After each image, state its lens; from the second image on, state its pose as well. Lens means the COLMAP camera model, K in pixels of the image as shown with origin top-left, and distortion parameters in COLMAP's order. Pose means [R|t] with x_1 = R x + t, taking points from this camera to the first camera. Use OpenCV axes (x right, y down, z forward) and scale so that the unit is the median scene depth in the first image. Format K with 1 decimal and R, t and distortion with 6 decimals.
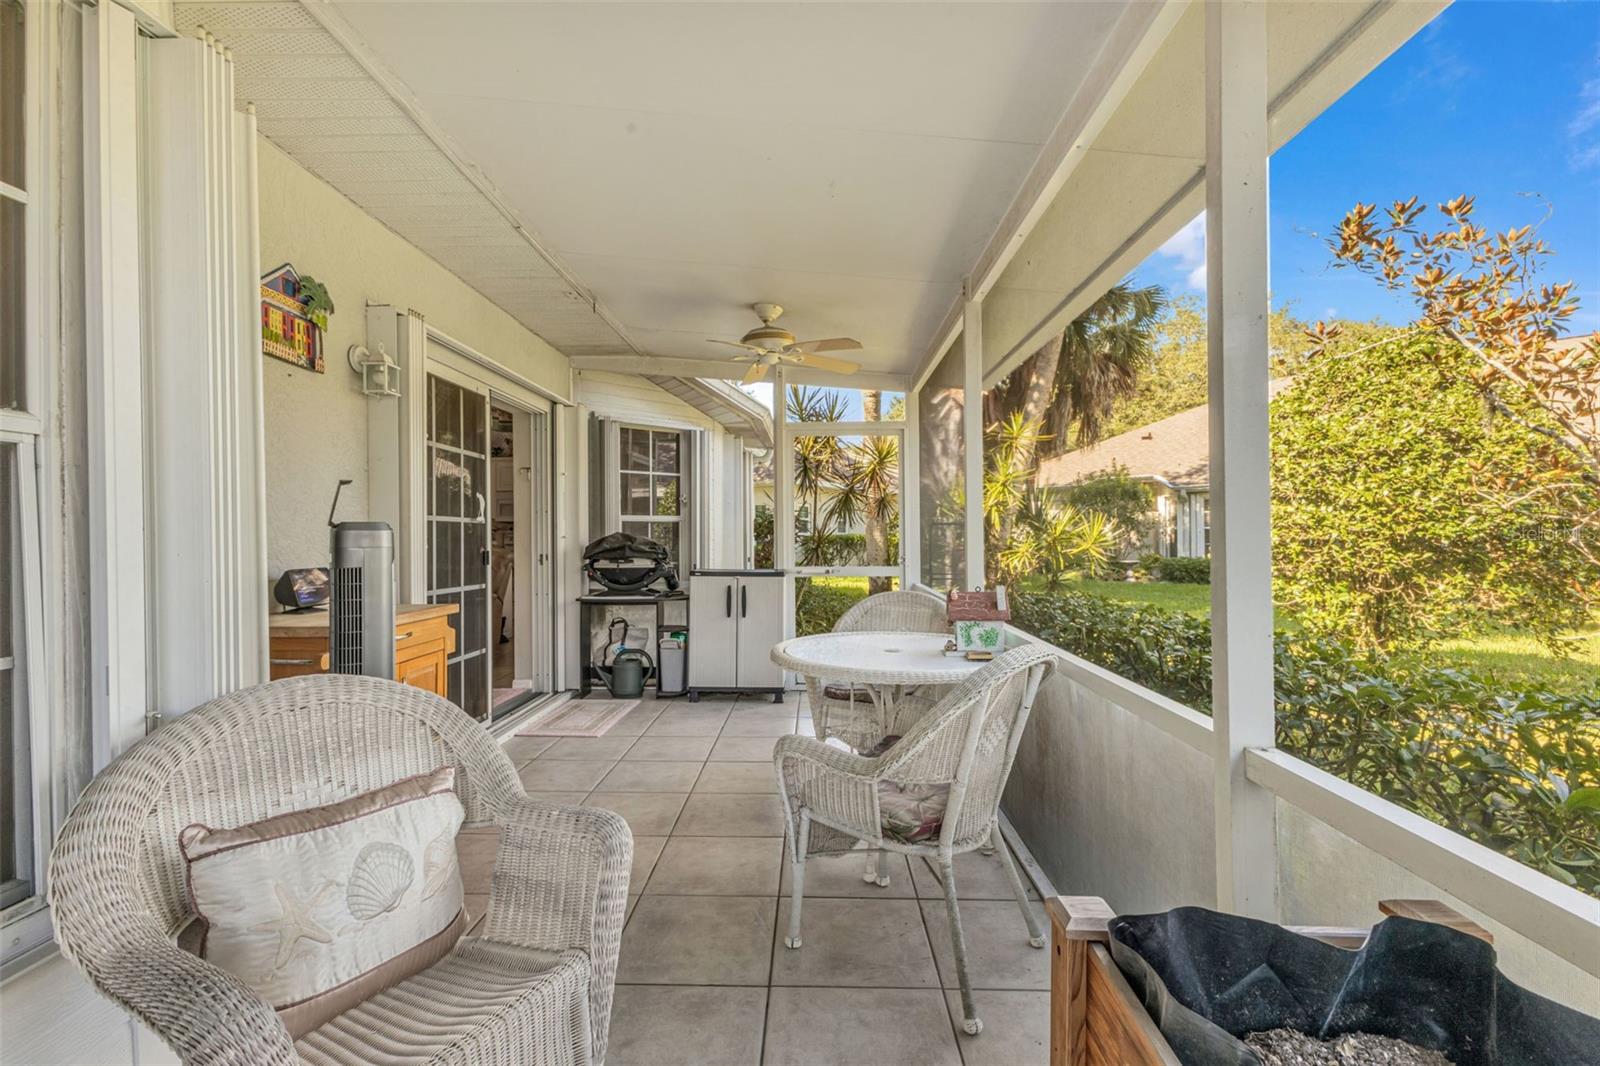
lens RADIAL K [[702.9, 0, 802.9], [0, 702.9, 547.0], [0, 0, 1]] dist [0.015017, -0.004747]
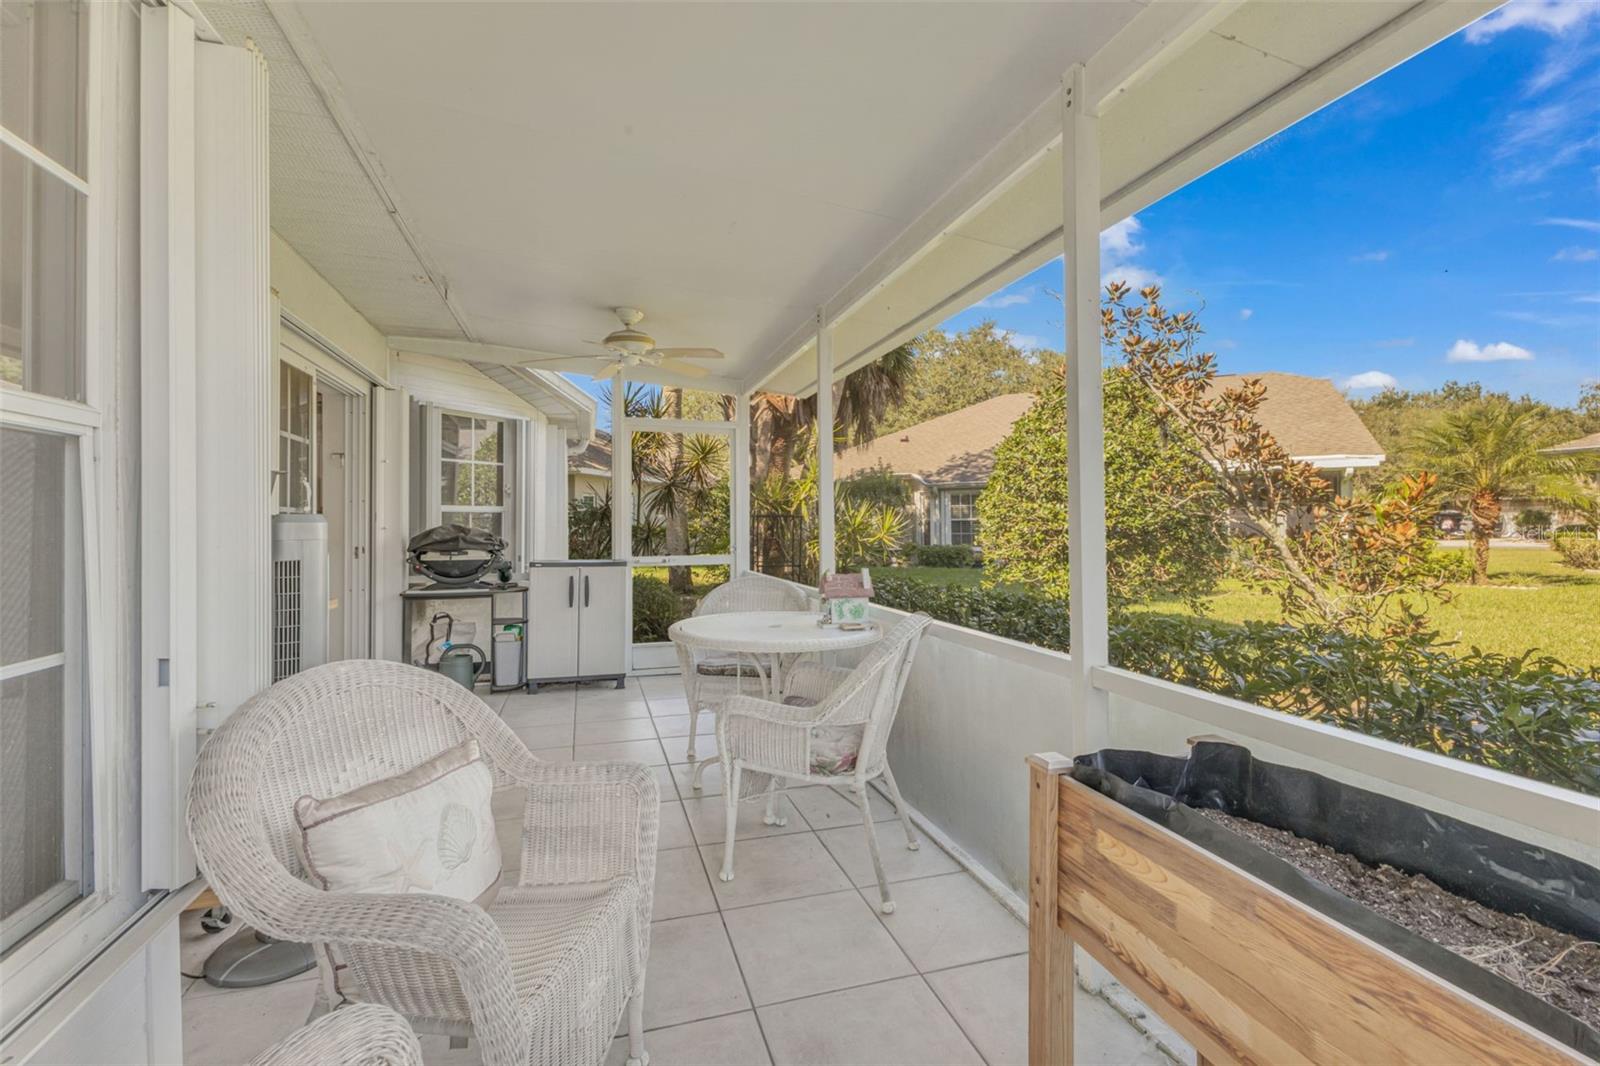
lens RADIAL K [[698.5, 0, 796.6], [0, 698.5, 530.0], [0, 0, 1]] dist [0.009299, -0.000358]
pose [[0.950263, -0.001549, 0.311446, -0.119320], [0.004804, 0.999942, -0.009686, -0.000125], [-0.311413, 0.010700, 0.950215, -0.064357]]
